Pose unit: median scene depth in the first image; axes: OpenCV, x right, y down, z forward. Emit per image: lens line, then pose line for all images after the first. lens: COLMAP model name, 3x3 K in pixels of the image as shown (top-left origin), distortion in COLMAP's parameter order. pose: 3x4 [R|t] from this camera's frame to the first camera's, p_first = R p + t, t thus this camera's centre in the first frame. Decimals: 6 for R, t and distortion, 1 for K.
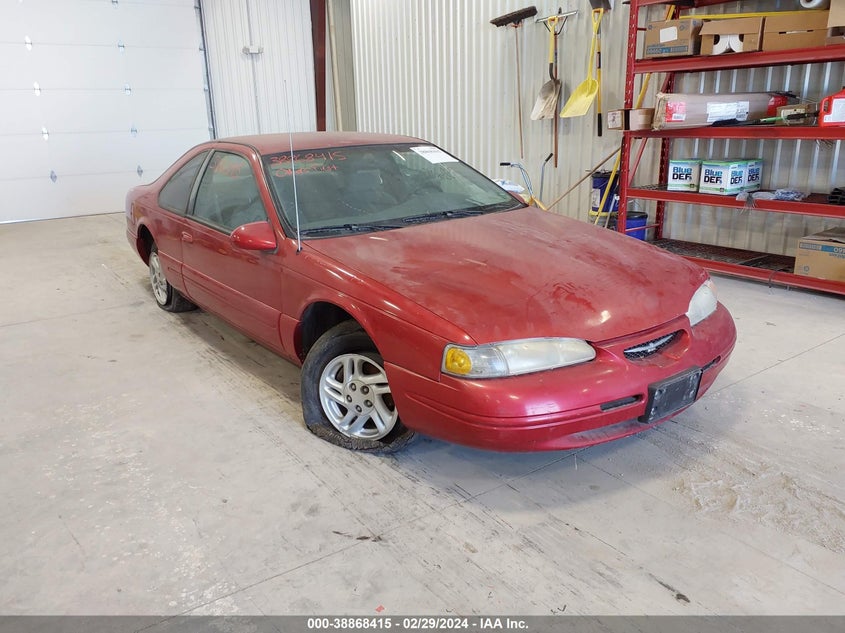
lens RADIAL K [[681.9, 0, 421.6], [0, 681.9, 321.3], [0, 0, 1]] dist [-0.001252, -0.001748]
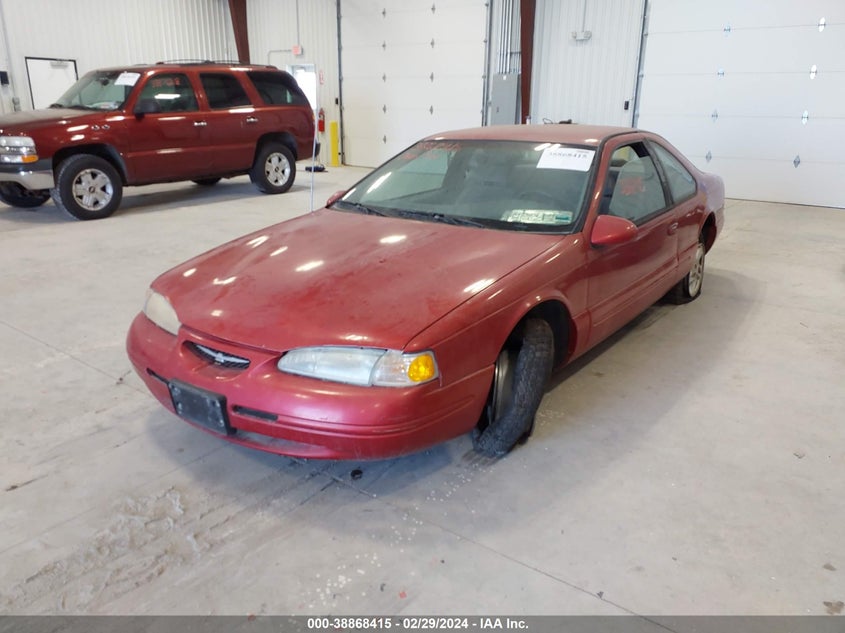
lens RADIAL K [[681.9, 0, 423.0], [0, 681.9, 314.3], [0, 0, 1]] dist [-0.001252, -0.001748]
pose [[0.303617, 0.316345, -0.898745, 1.273083], [-0.298165, 0.927442, 0.225719, -0.324903], [0.904939, 0.199442, 0.375910, 0.870528]]
